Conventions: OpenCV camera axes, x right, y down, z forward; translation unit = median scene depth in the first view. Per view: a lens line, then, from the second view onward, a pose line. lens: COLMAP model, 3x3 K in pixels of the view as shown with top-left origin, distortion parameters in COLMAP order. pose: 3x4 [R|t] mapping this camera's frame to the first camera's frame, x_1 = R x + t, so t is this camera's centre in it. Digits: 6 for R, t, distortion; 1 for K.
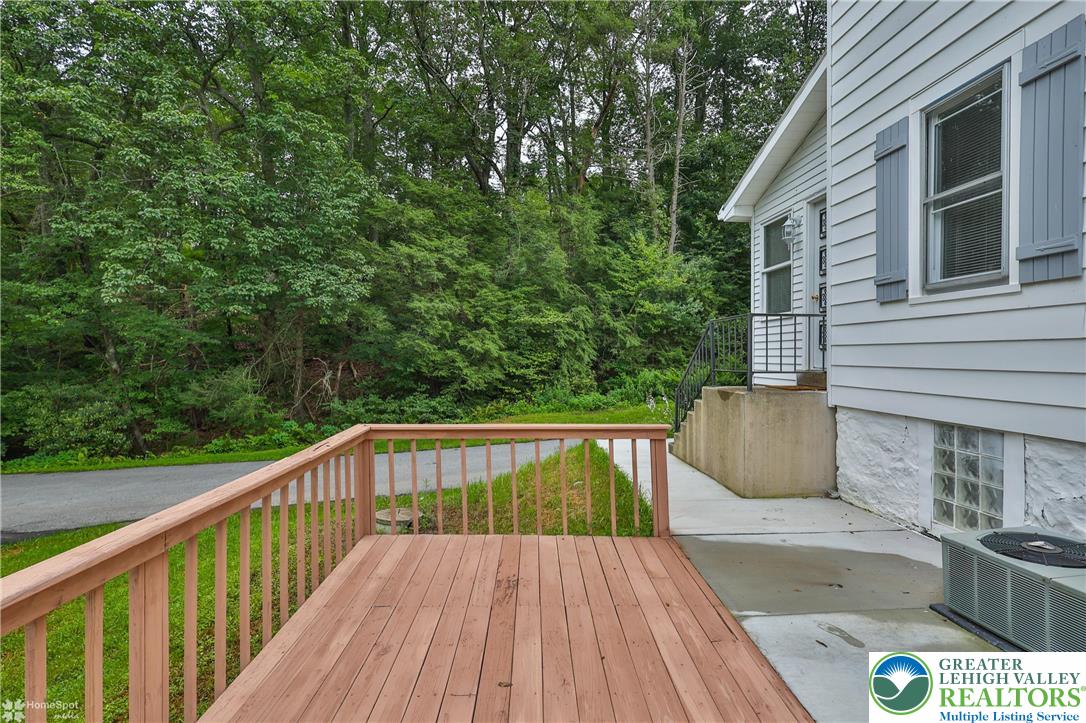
lens RADIAL K [[530.0, 0, 543.0], [0, 530.0, 361.5], [0, 0, 1]] dist [-0.000188, 0.000067]
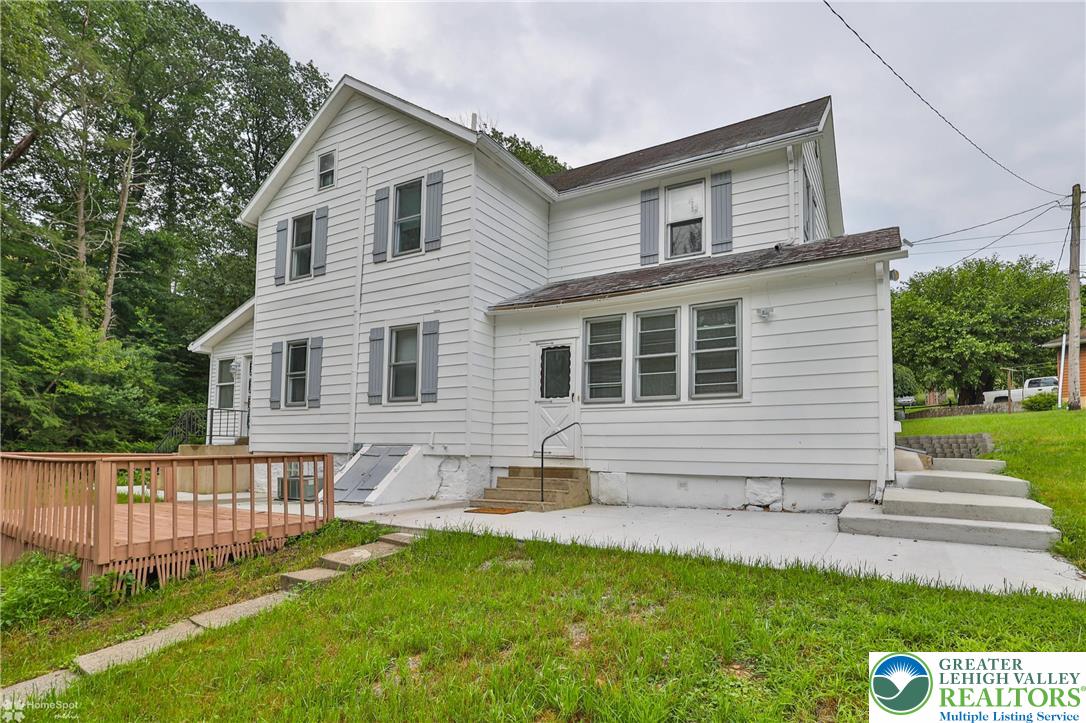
lens RADIAL K [[476.1, 0, 546.3], [0, 476.1, 420.0], [0, 0, 1]] dist [0.000918, 0.000462]
pose [[0.518854, 0.058425, 0.852864, -0.101995], [-0.001320, 0.997715, -0.067545, 0.015735], [-0.854862, 0.033921, 0.517745, -0.213444]]
